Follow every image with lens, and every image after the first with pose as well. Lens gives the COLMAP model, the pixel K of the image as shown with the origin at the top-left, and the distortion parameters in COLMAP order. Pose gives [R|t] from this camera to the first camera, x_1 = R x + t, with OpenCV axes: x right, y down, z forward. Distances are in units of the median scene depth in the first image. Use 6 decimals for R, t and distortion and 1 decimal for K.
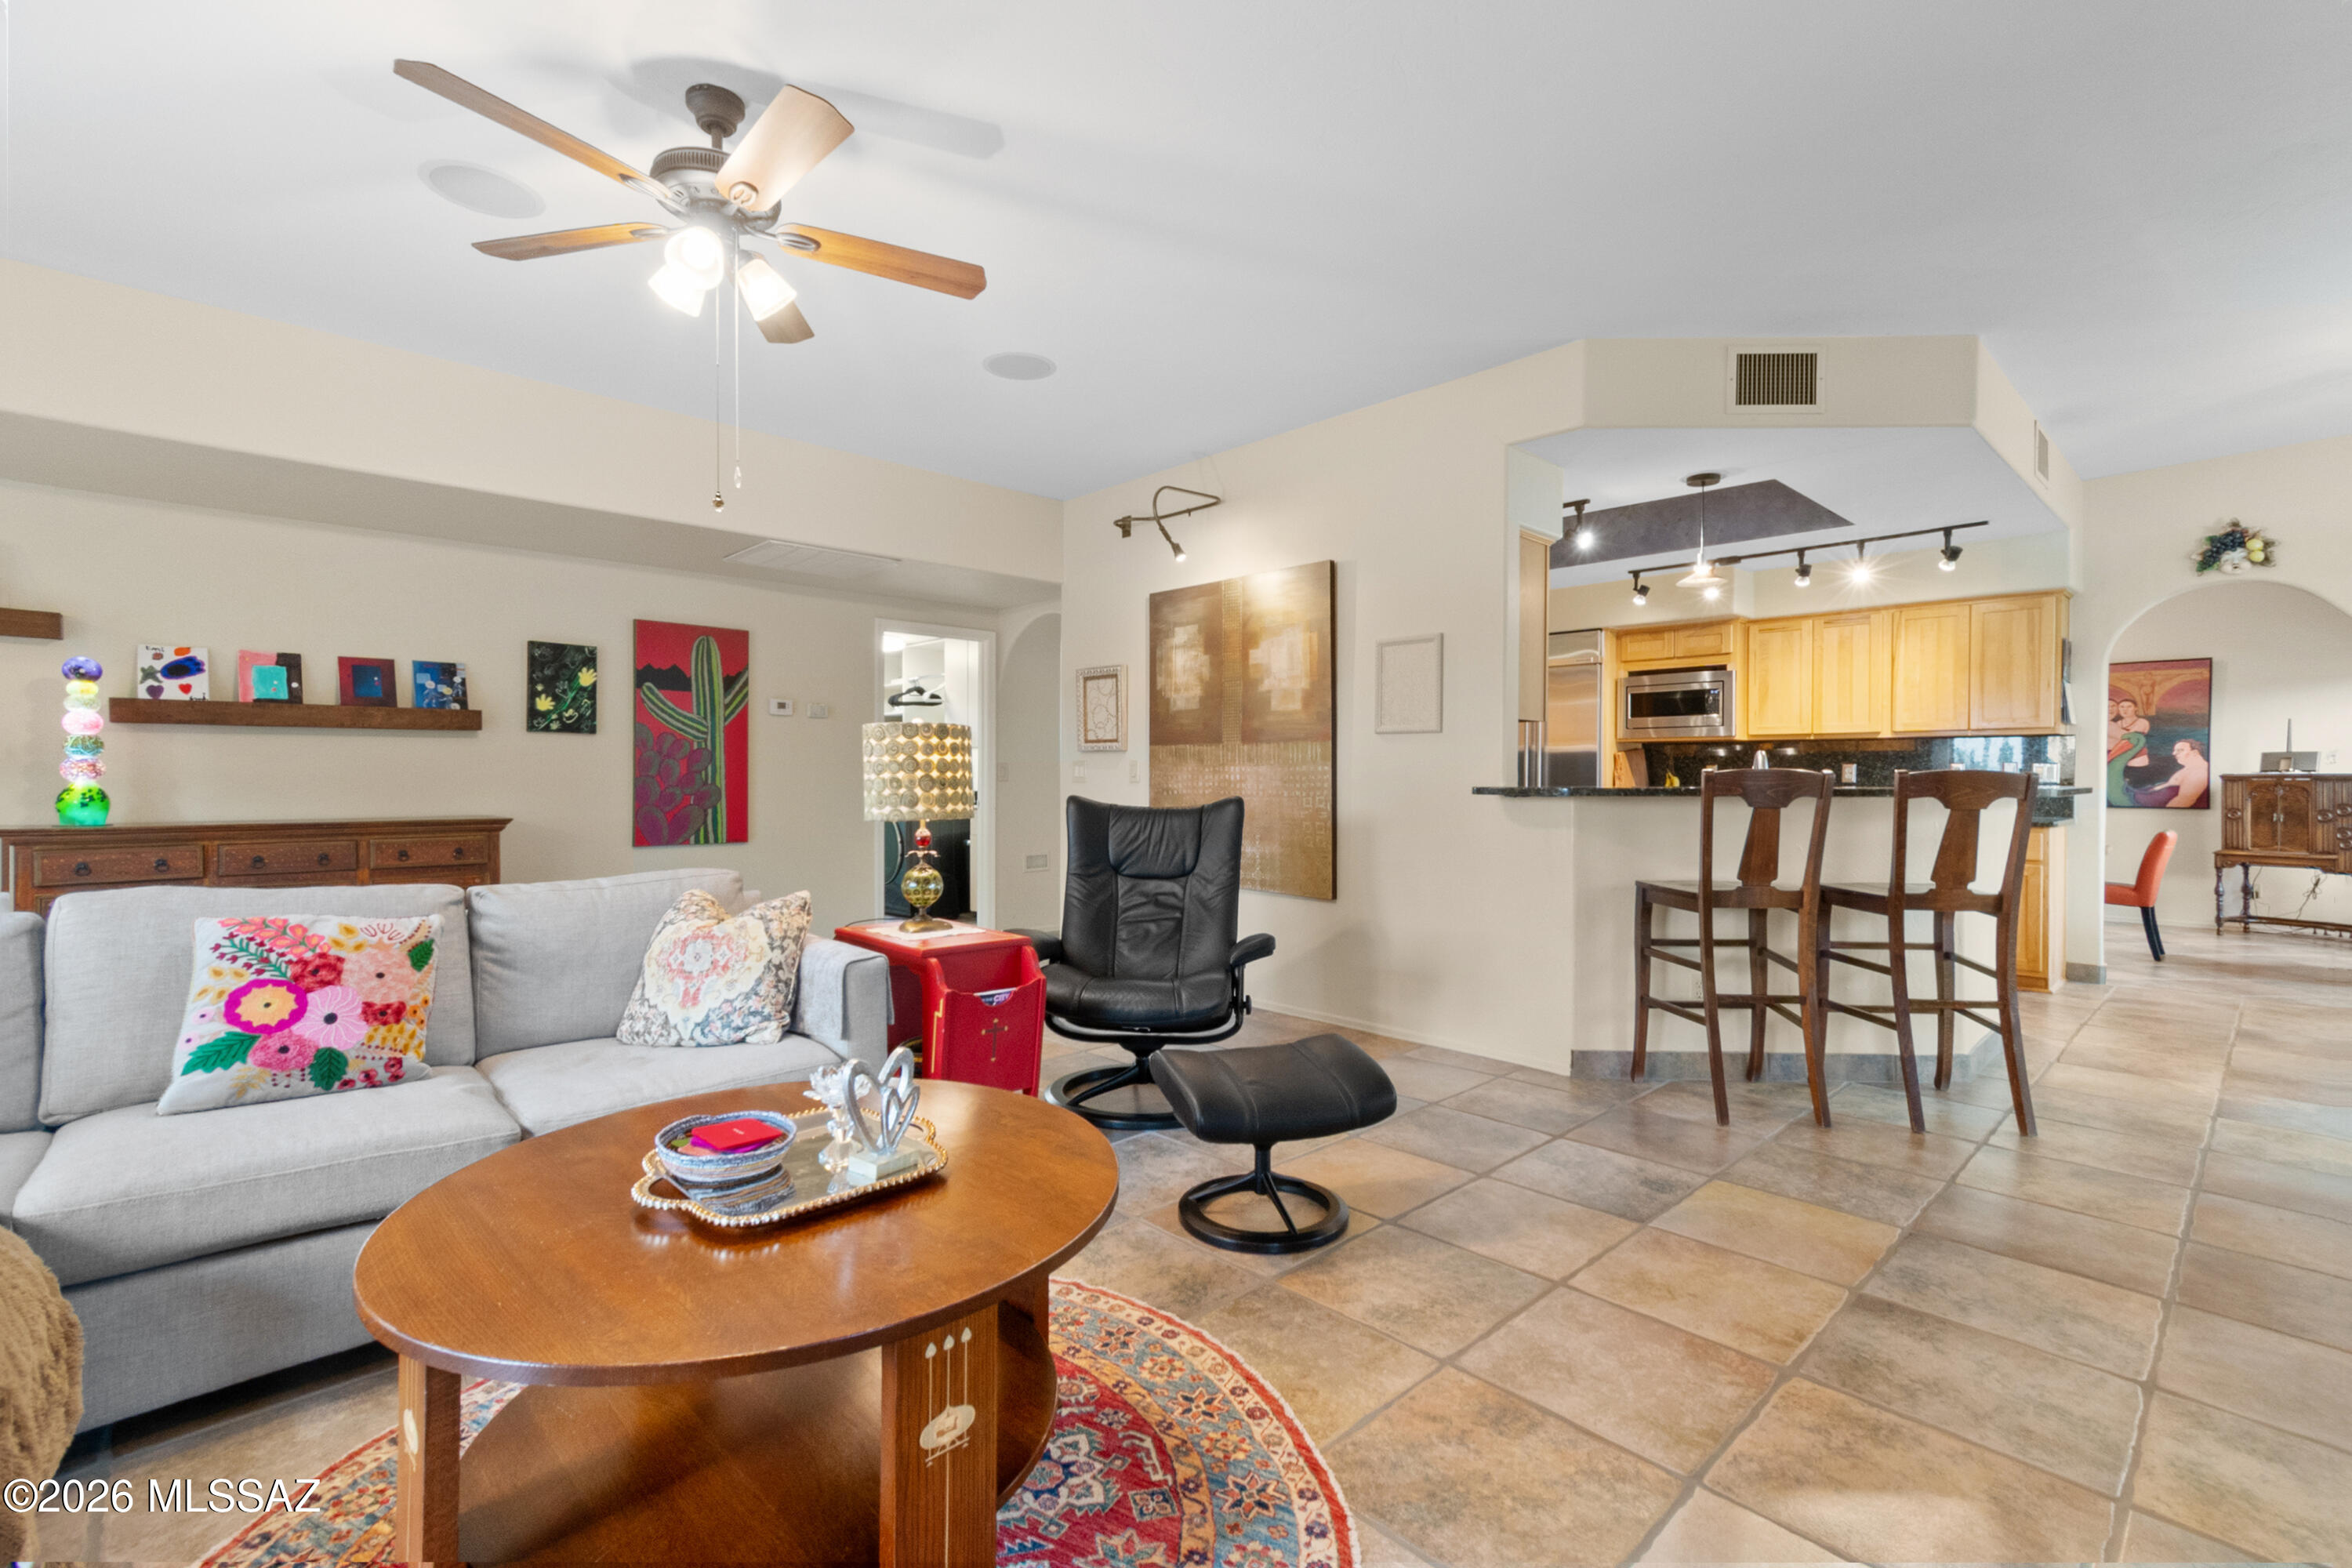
lens RADIAL K [[1049.6, 0, 1180.3], [0, 1049.6, 790.0], [0, 0, 1]] dist [-0.001003, 0.018532]
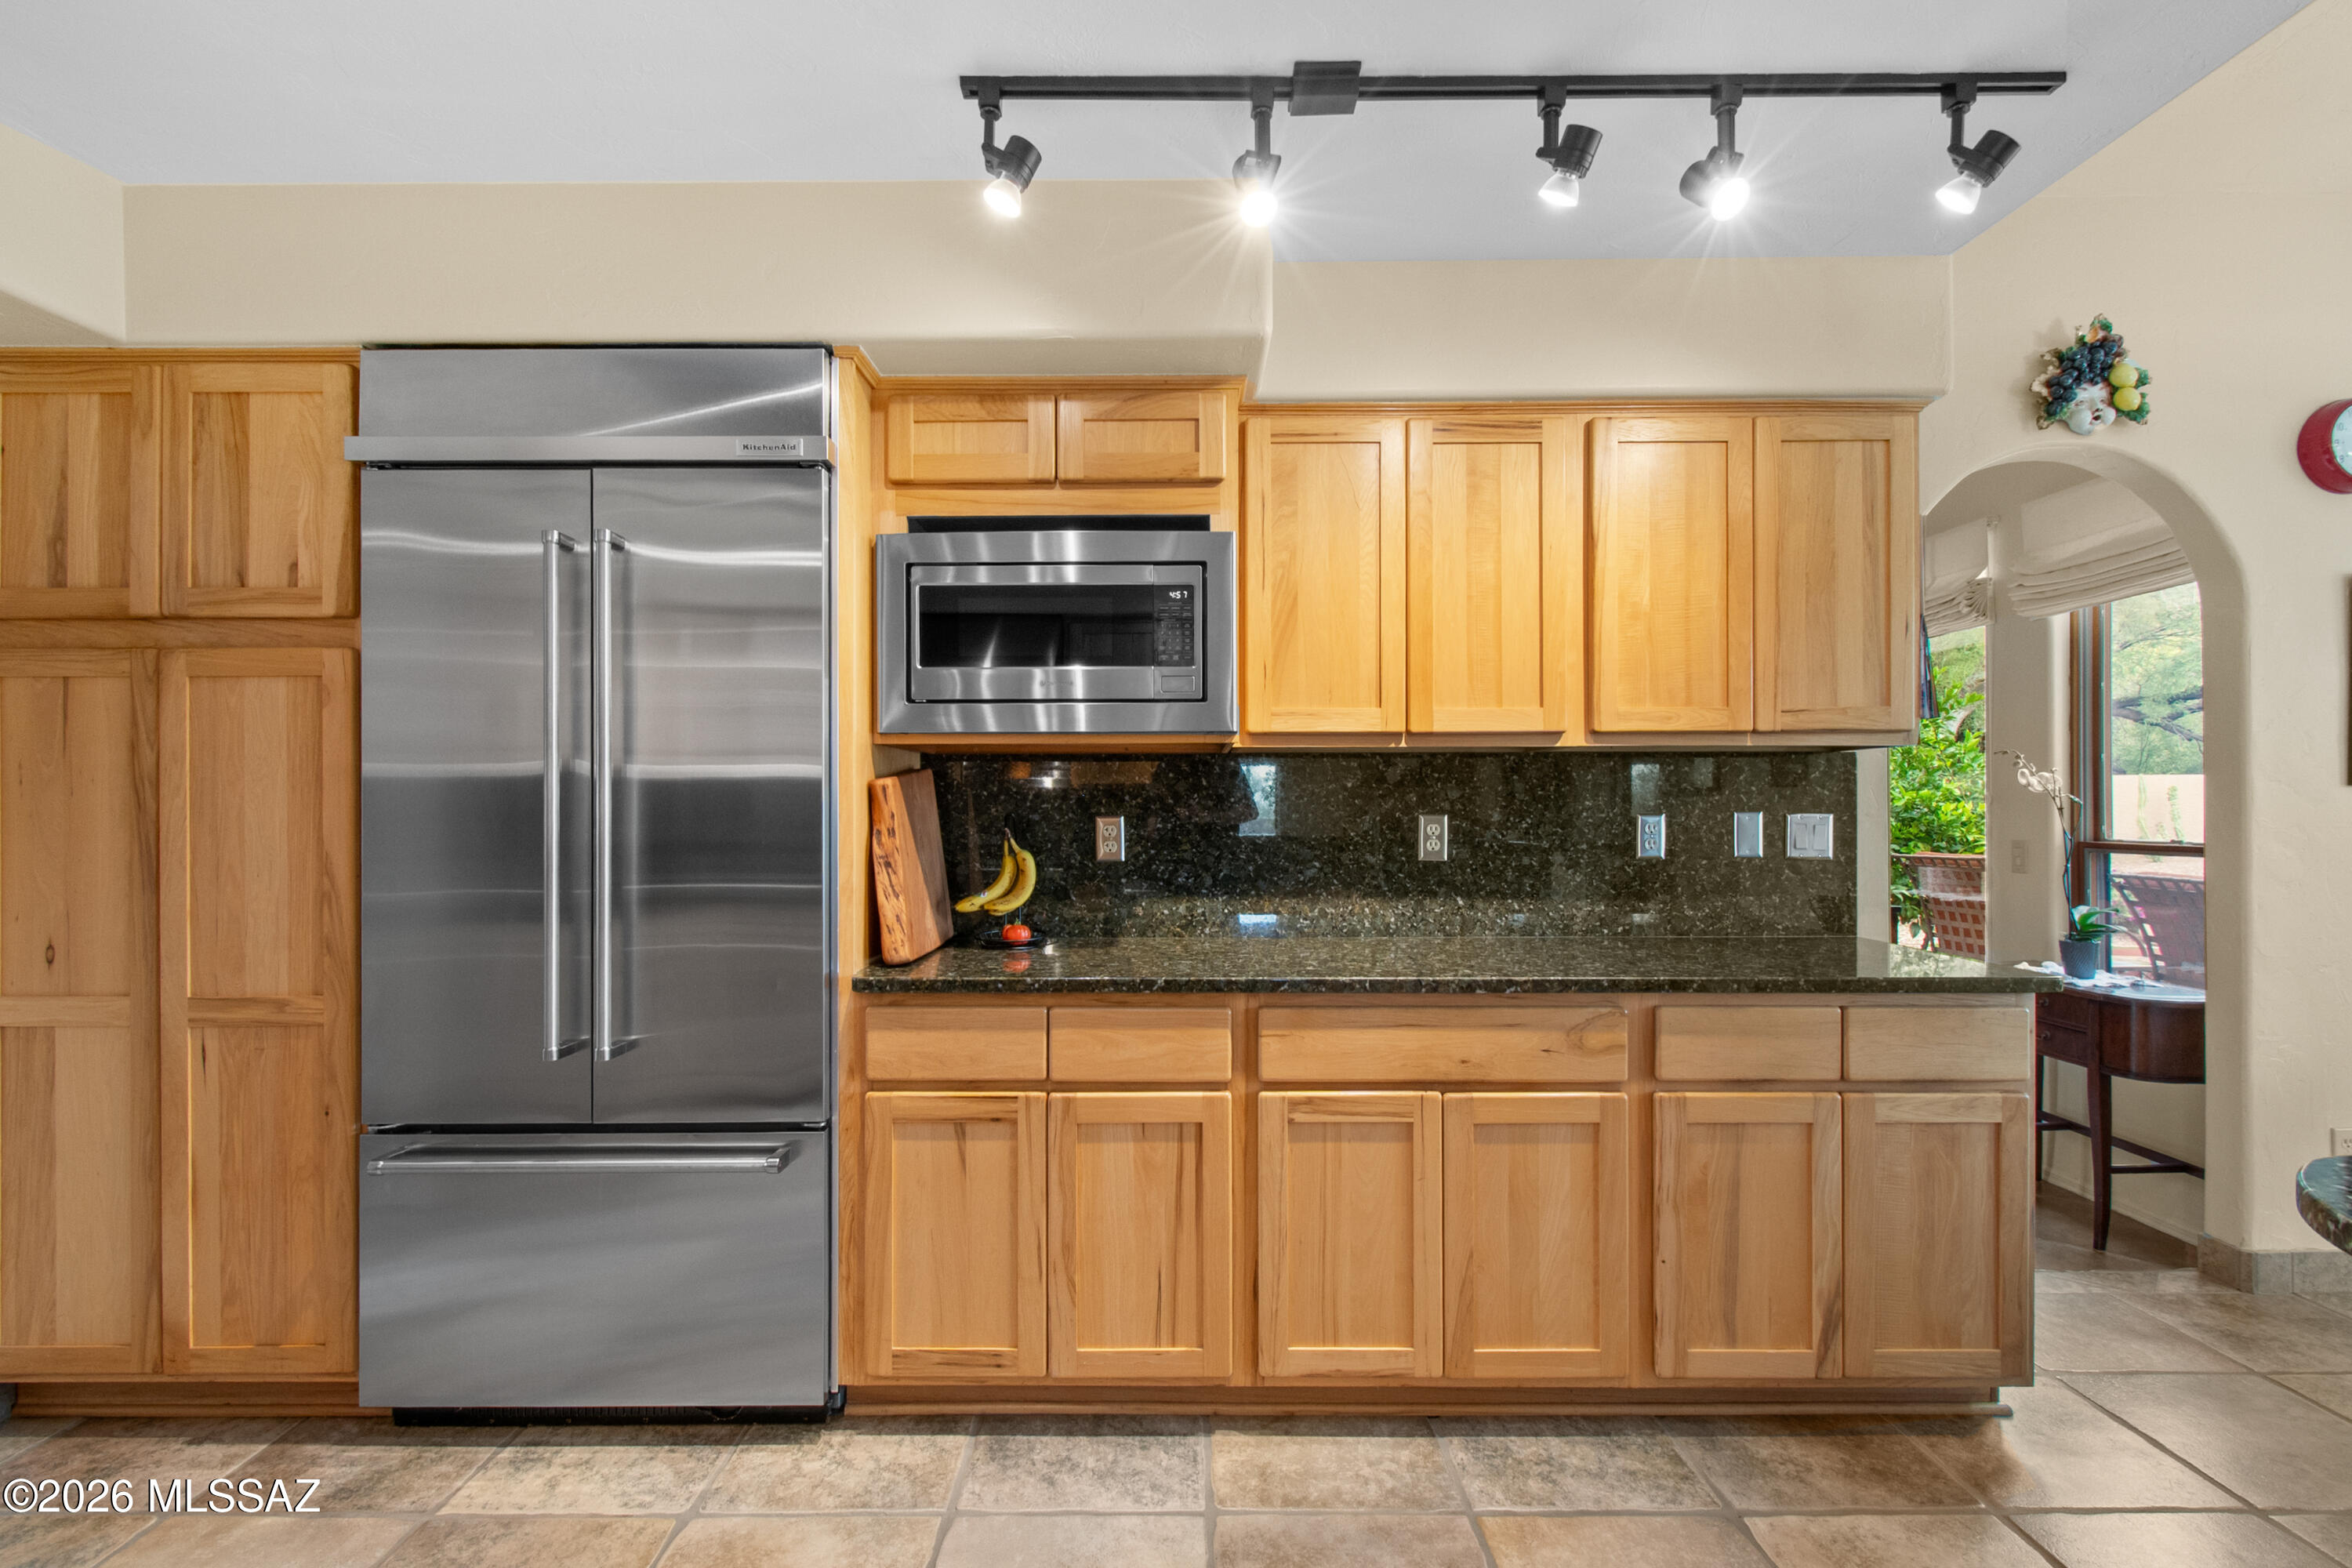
lens RADIAL K [[1066.9, 0, 1170.6], [0, 1066.9, 806.6], [0, 0, 1]] dist [0.000599, 0.000104]
pose [[0.688780, -0.004218, 0.724958, 0.258752], [0.015376, 0.999843, -0.008792, -0.024135], [-0.724807, 0.017203, 0.688737, 0.750246]]
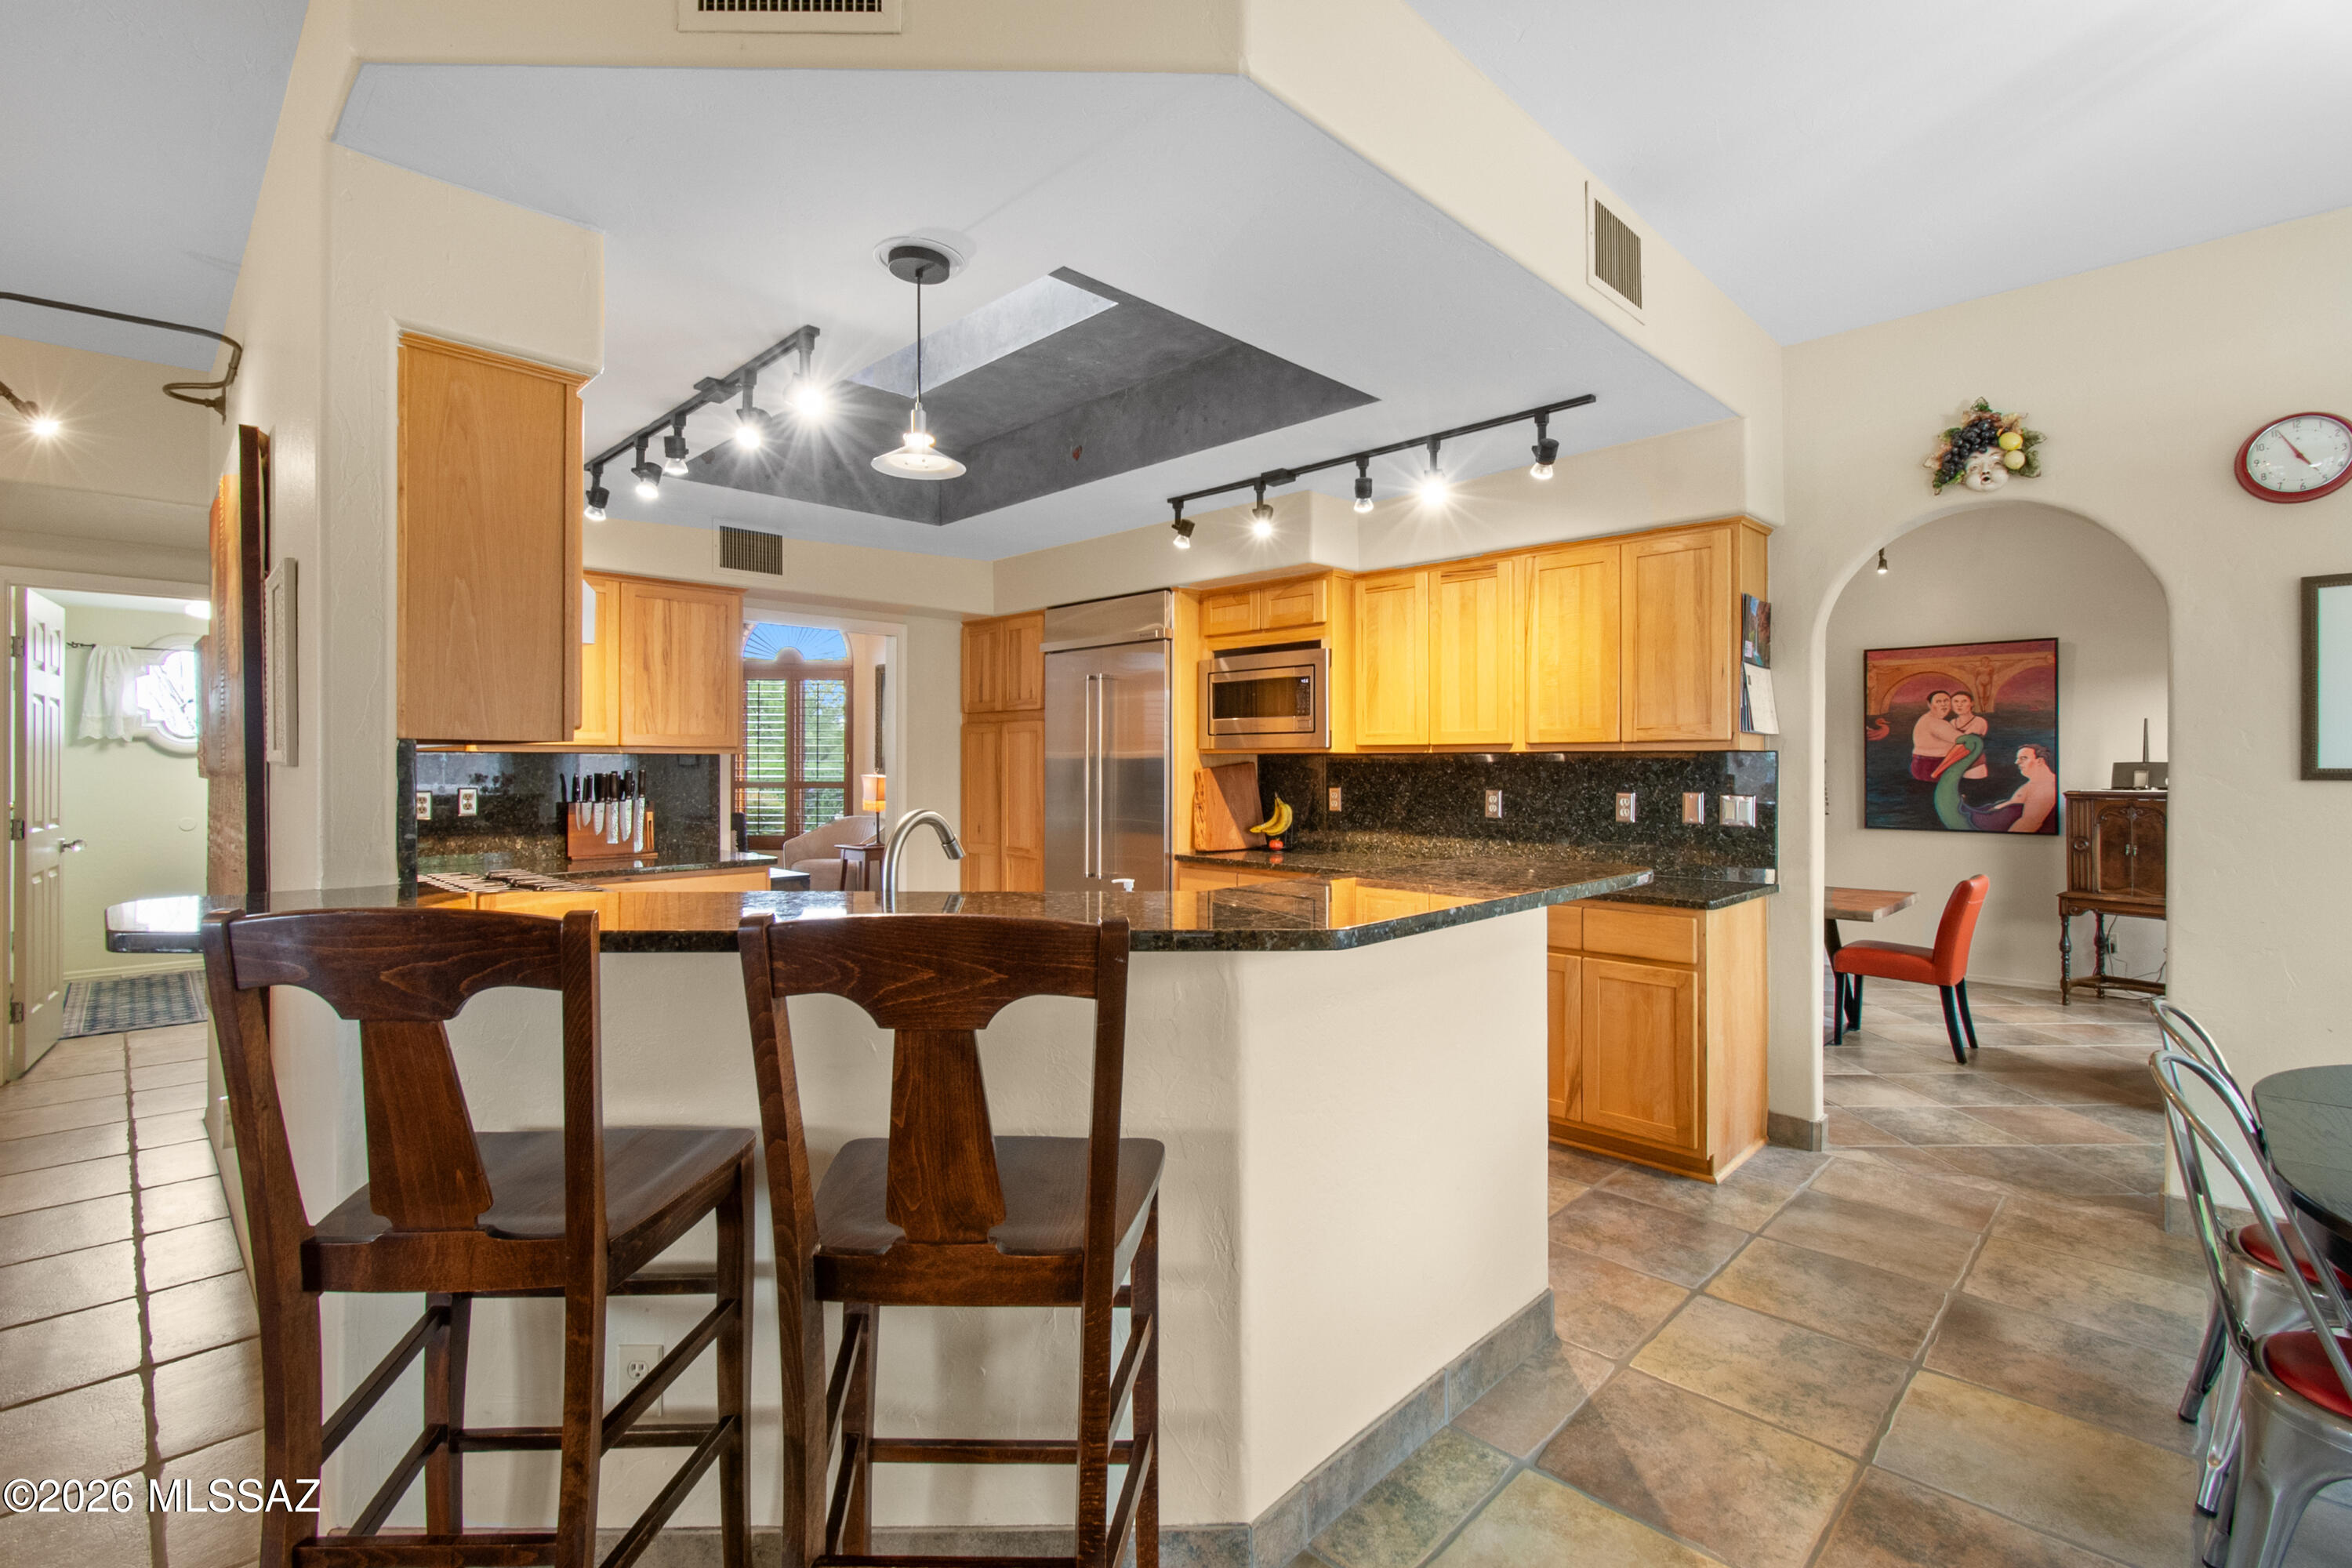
lens RADIAL K [[1070.2, 0, 1165.8], [0, 1070.2, 767.7], [0, 0, 1]] dist [-0.000188, -0.000260]
pose [[0.999741, -0.002005, 0.022667, 0.391253], [0.002273, 0.999928, -0.011780, -0.029325], [-0.022642, 0.011828, 0.999674, 0.311783]]
